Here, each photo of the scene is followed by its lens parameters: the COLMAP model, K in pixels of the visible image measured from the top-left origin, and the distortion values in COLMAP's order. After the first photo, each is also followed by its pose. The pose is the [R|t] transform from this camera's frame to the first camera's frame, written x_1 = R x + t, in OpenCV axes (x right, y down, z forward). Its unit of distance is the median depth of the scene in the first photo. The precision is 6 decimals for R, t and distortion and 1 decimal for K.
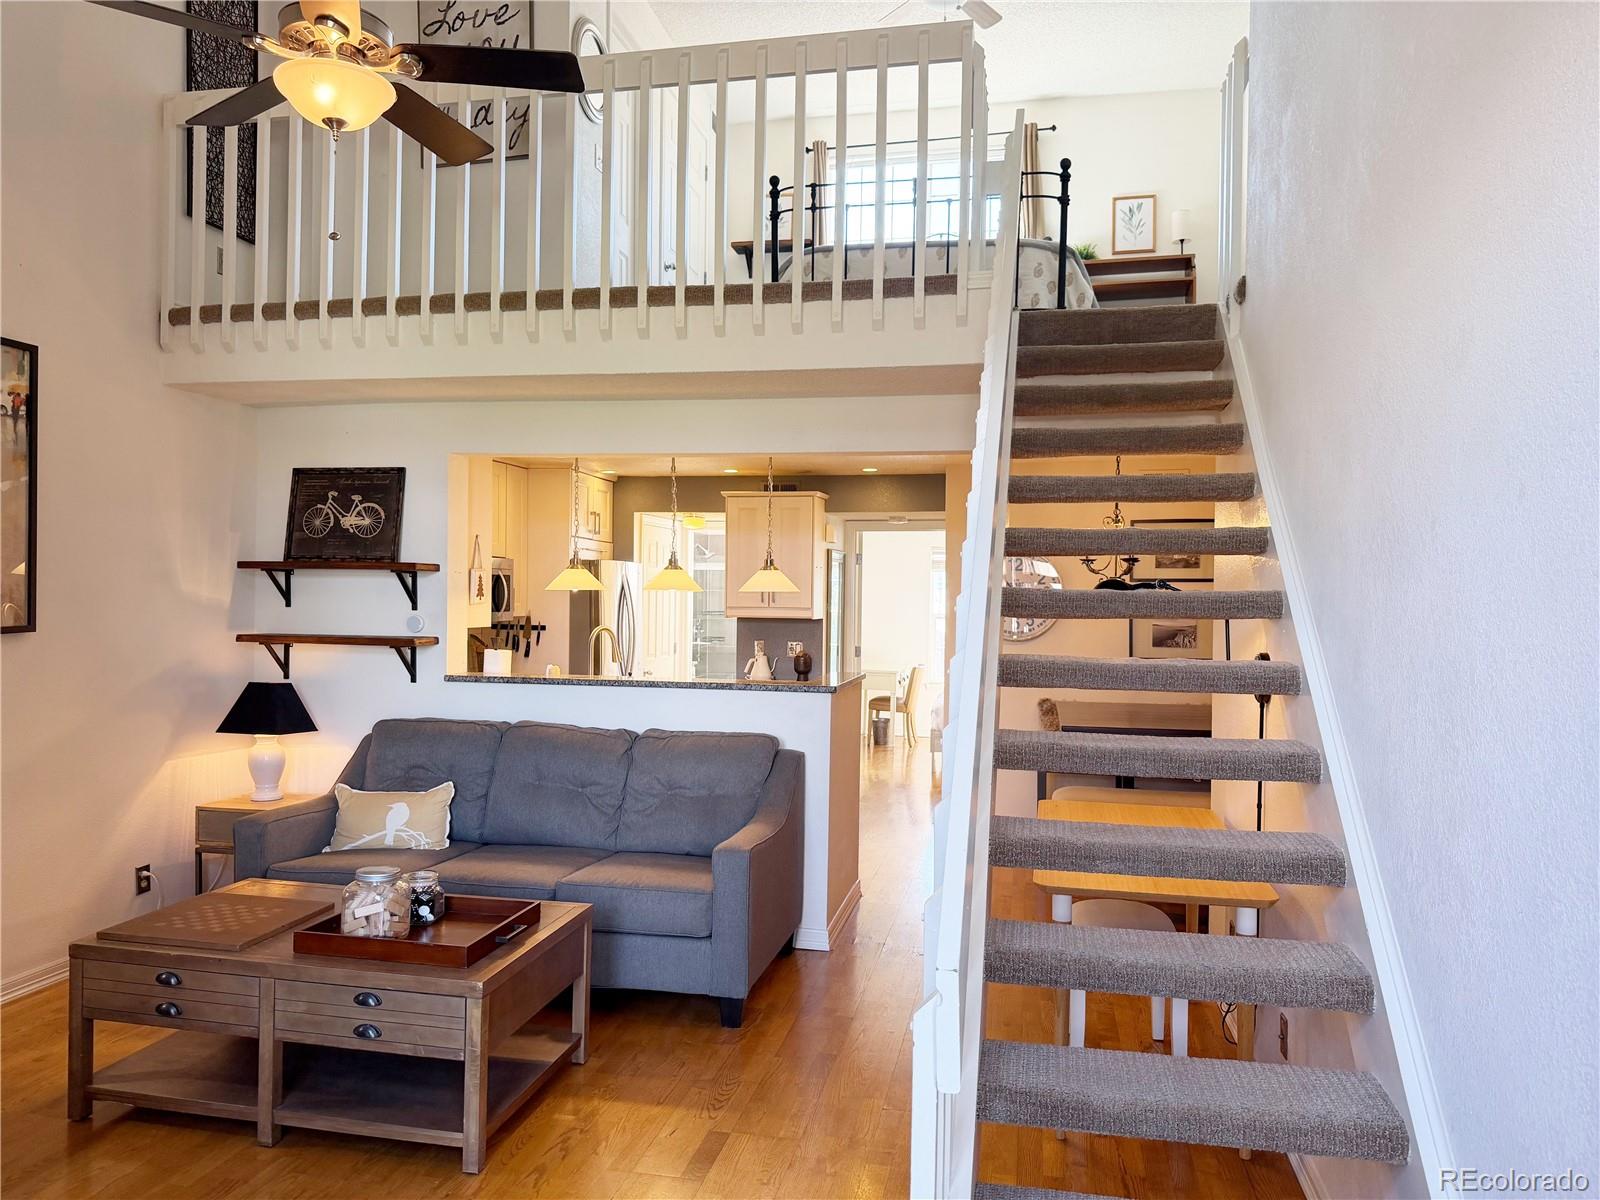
lens RADIAL K [[1104.7, 0, 804.4], [0, 1104.7, 599.9], [0, 0, 1]] dist [0.011258, -0.000903]
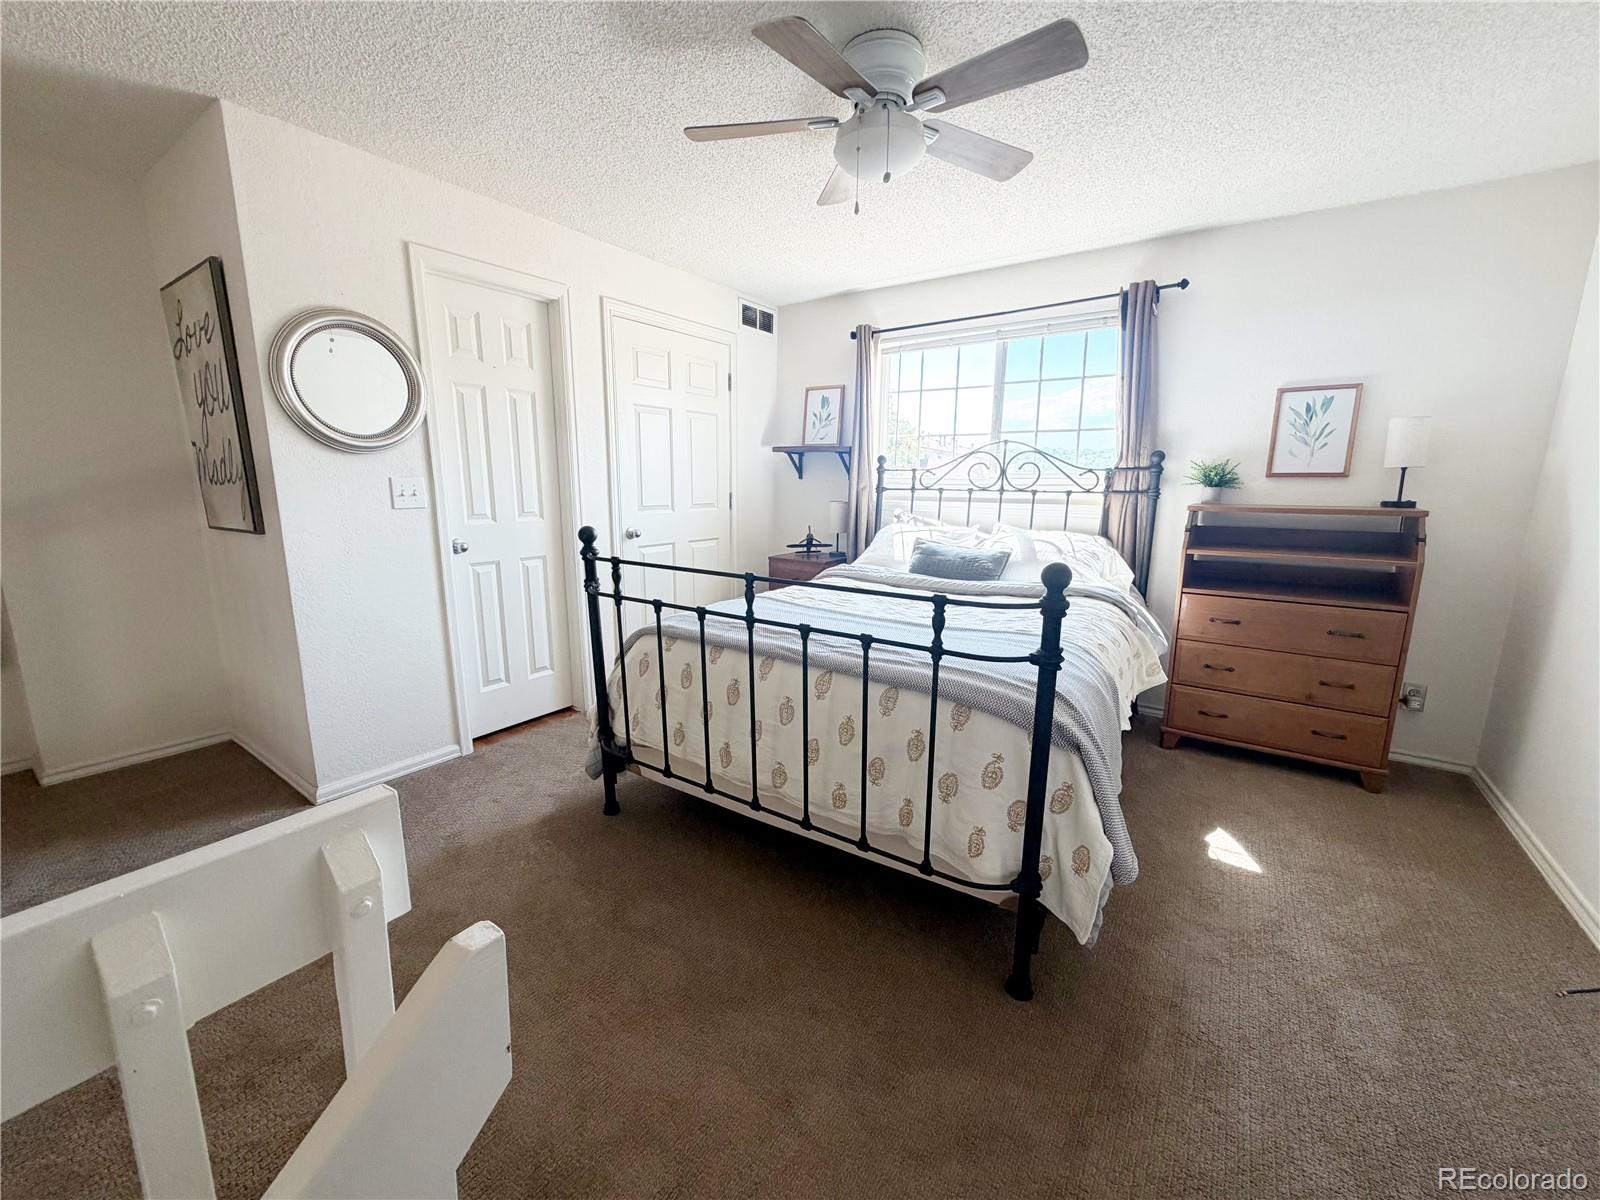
lens RADIAL K [[644.2, 0, 792.8], [0, 644.2, 601.2], [0, 0, 1]] dist [-0.003722, -0.000693]
pose [[0.917479, 0.071770, -0.391255, 0.175529], [-0.001636, 0.984261, 0.176713, -0.308619], [0.397780, -0.161490, 0.903157, 0.533571]]
